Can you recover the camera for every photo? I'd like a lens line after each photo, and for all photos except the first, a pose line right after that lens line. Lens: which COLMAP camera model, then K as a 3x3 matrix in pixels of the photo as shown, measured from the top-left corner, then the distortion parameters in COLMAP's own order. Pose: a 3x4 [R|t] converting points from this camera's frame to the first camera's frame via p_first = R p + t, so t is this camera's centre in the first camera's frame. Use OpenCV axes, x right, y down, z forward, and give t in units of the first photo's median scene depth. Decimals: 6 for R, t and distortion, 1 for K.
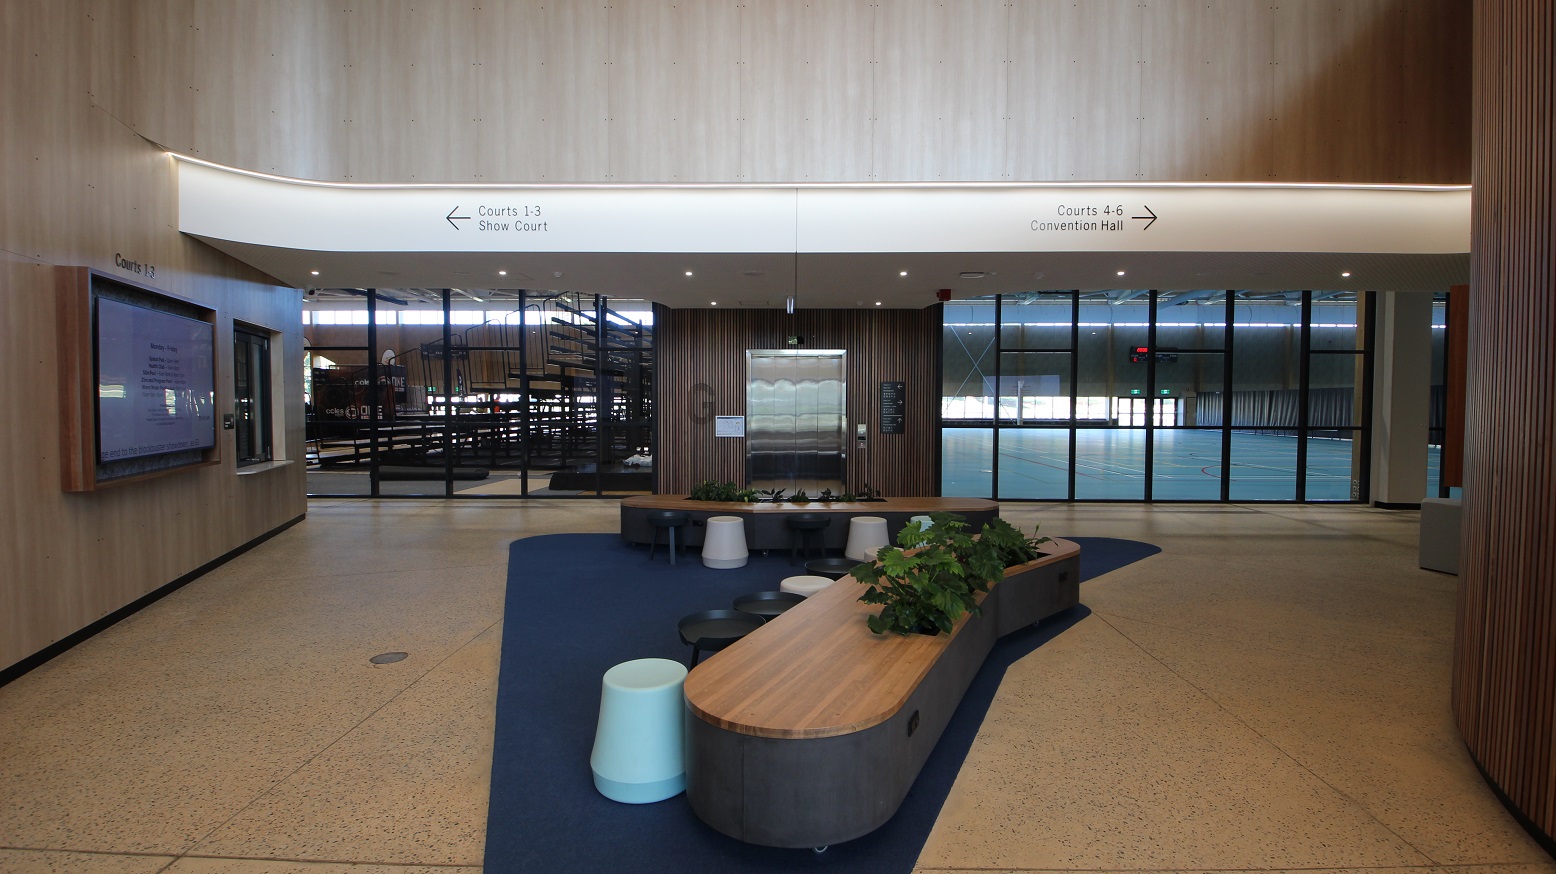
lens RADIAL K [[719.8, 0, 778.0], [0, 719.8, 437.0], [0, 0, 1]] dist [-0.000098, -0.000429]
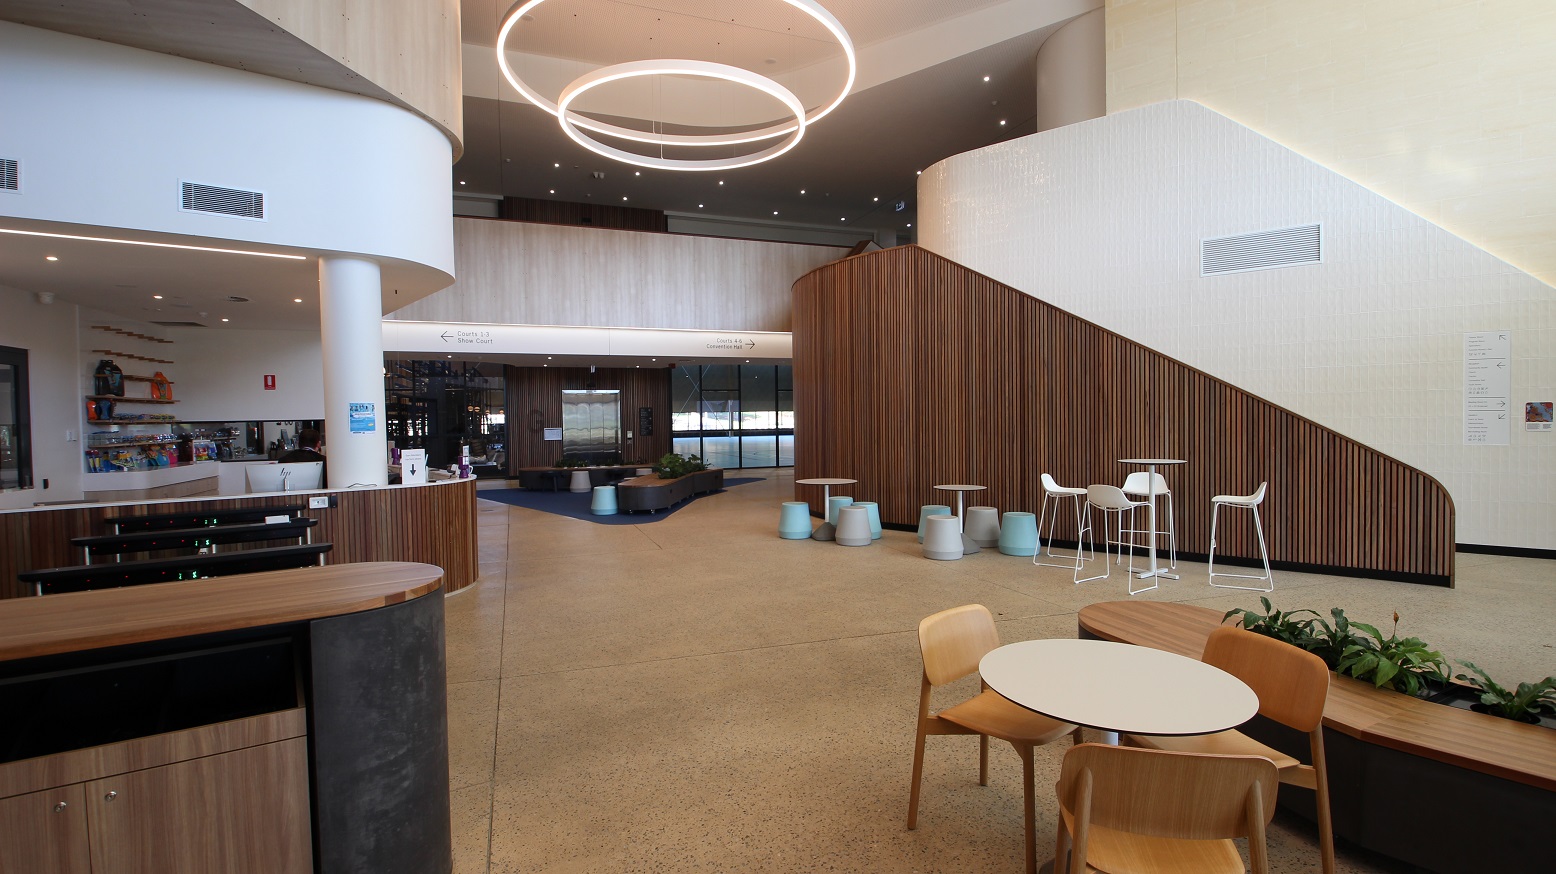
lens RADIAL K [[719.8, 0, 778.0], [0, 719.8, 437.0], [0, 0, 1]] dist [-0.000098, -0.000429]
pose [[0.931785, -0.027817, 0.361943, -0.302577], [0.034878, 0.999307, -0.012988, 0.053502], [-0.361331, 0.024726, 0.932110, -1.296247]]
